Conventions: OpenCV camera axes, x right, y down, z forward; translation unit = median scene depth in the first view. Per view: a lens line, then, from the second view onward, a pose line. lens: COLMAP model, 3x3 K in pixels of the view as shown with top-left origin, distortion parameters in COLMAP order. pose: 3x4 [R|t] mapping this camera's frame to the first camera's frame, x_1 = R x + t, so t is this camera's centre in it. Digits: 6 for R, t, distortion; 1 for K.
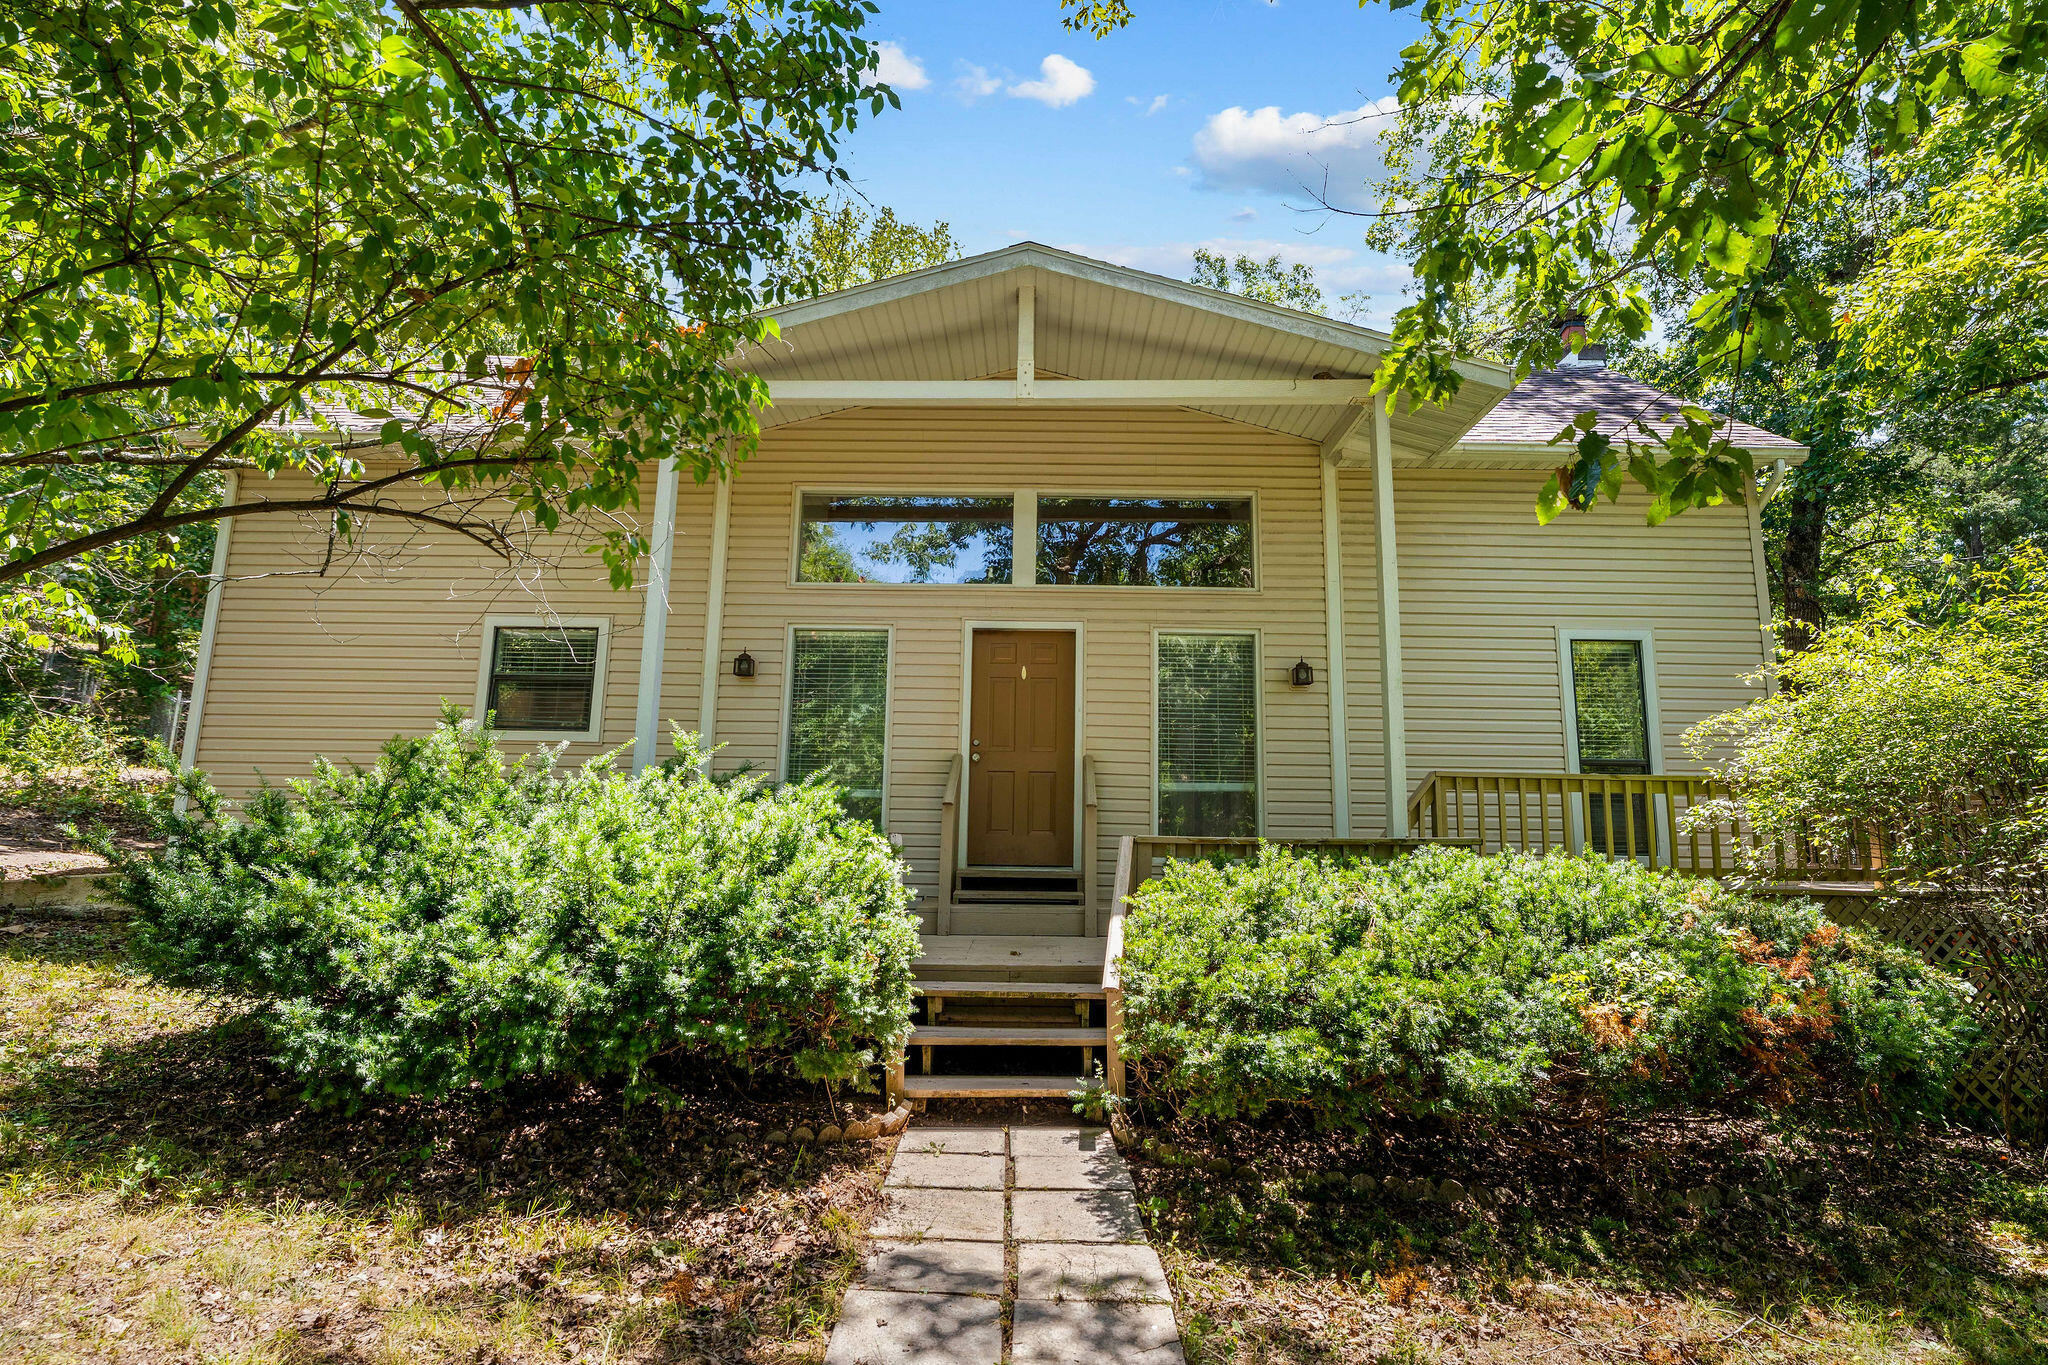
lens RADIAL K [[987.0, 0, 1052.4], [0, 987.0, 675.0], [0, 0, 1]] dist [-0.020568, 0.000056]
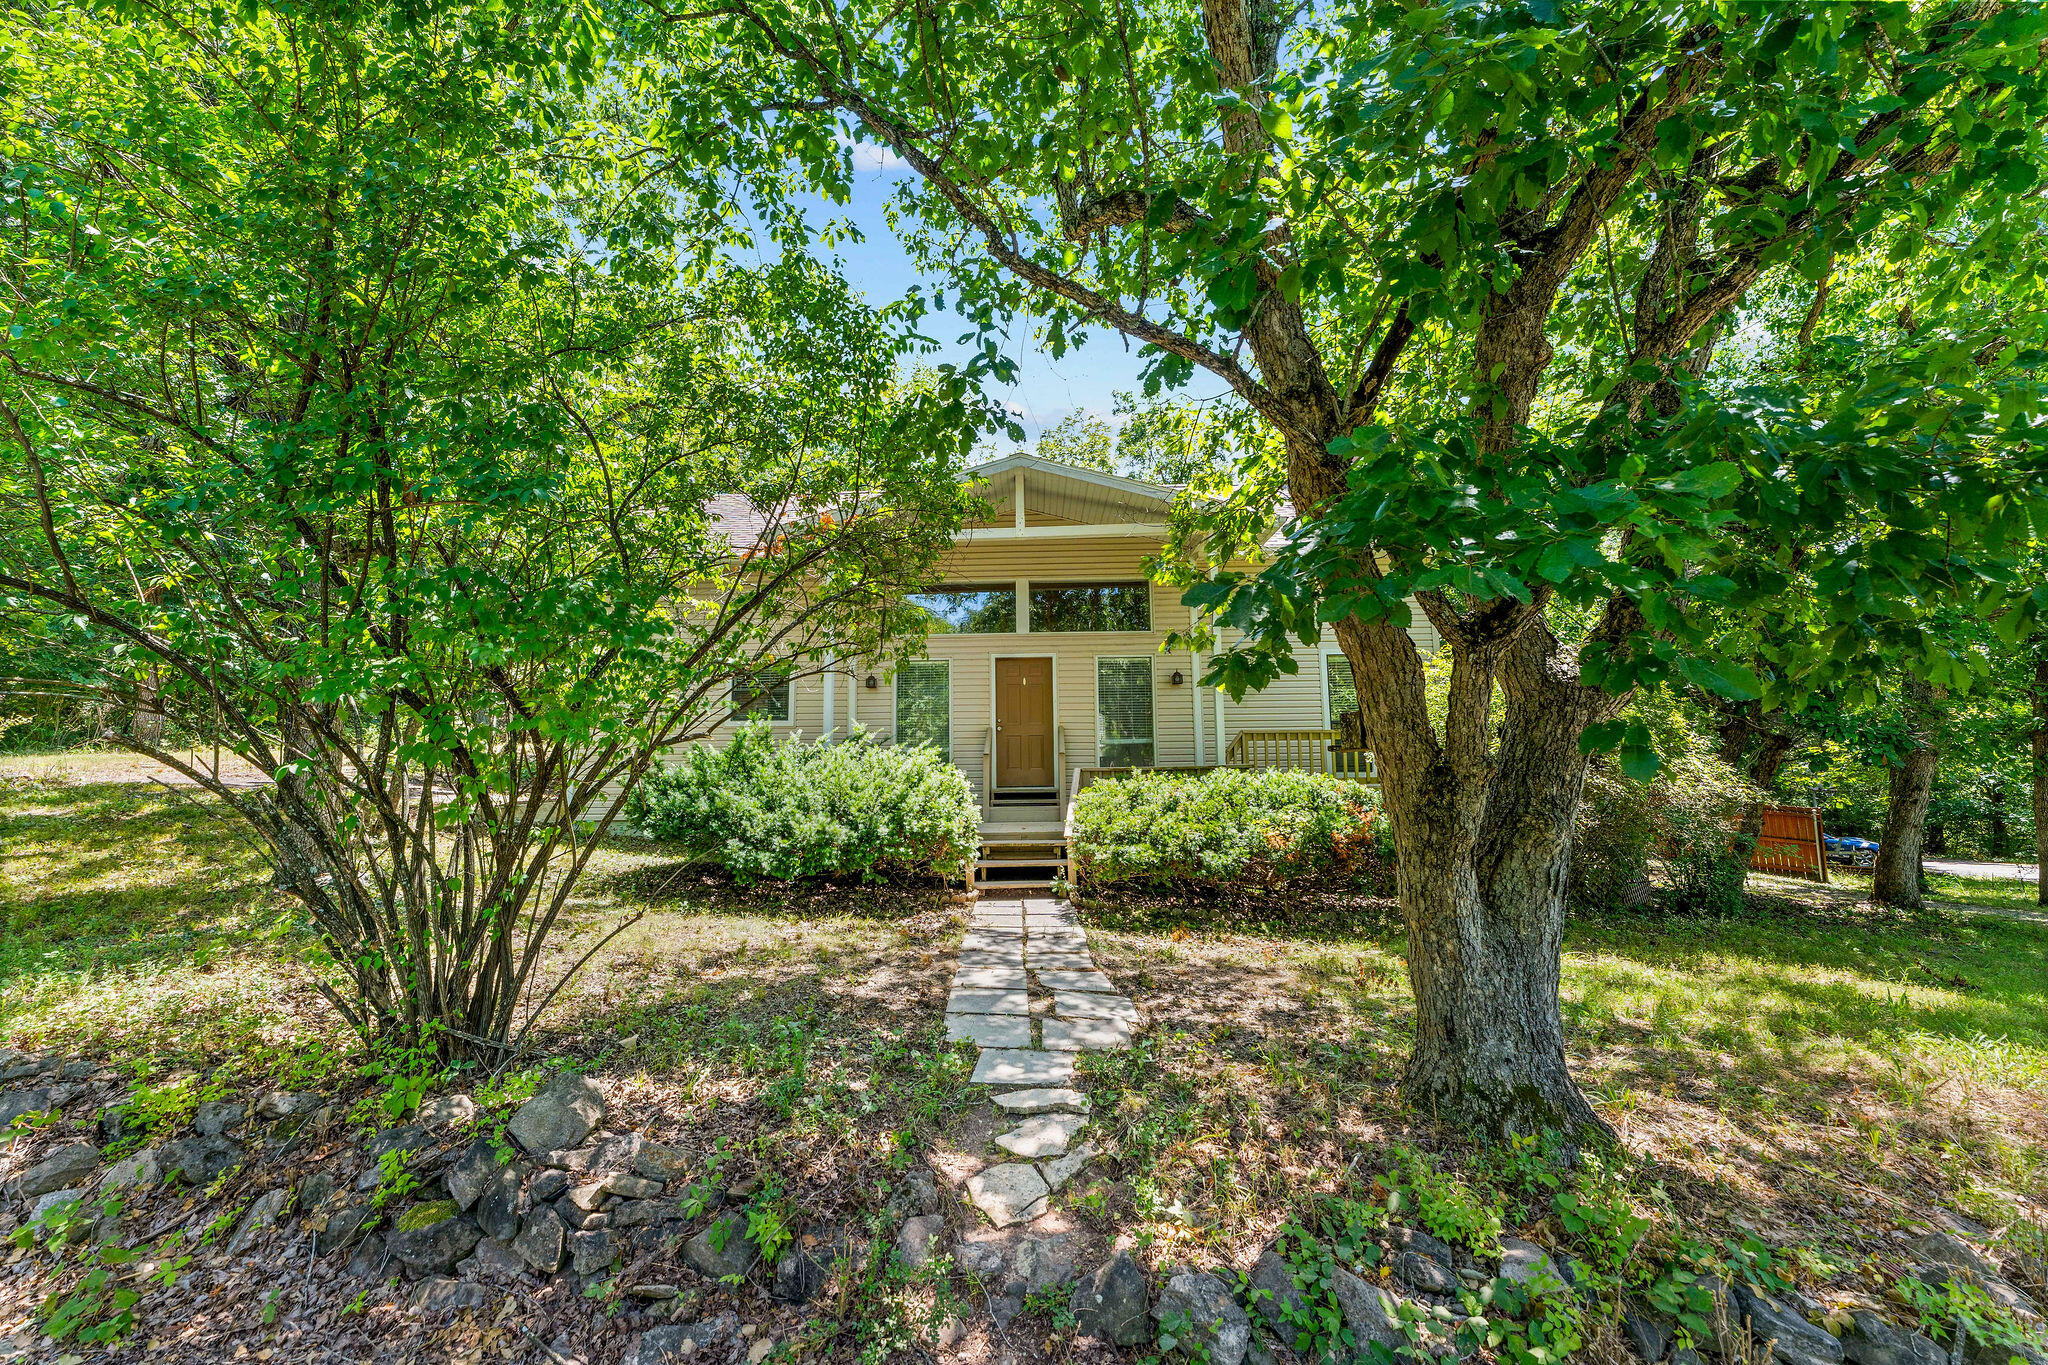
lens RADIAL K [[812.2, 0, 1016.2], [0, 812.2, 687.3], [0, 0, 1]] dist [-0.000604, -0.000092]
pose [[0.998696, -0.028692, -0.042235, 0.031090], [0.030743, 0.998339, 0.048734, -0.105387], [0.040766, -0.049969, 0.997918, -0.806768]]
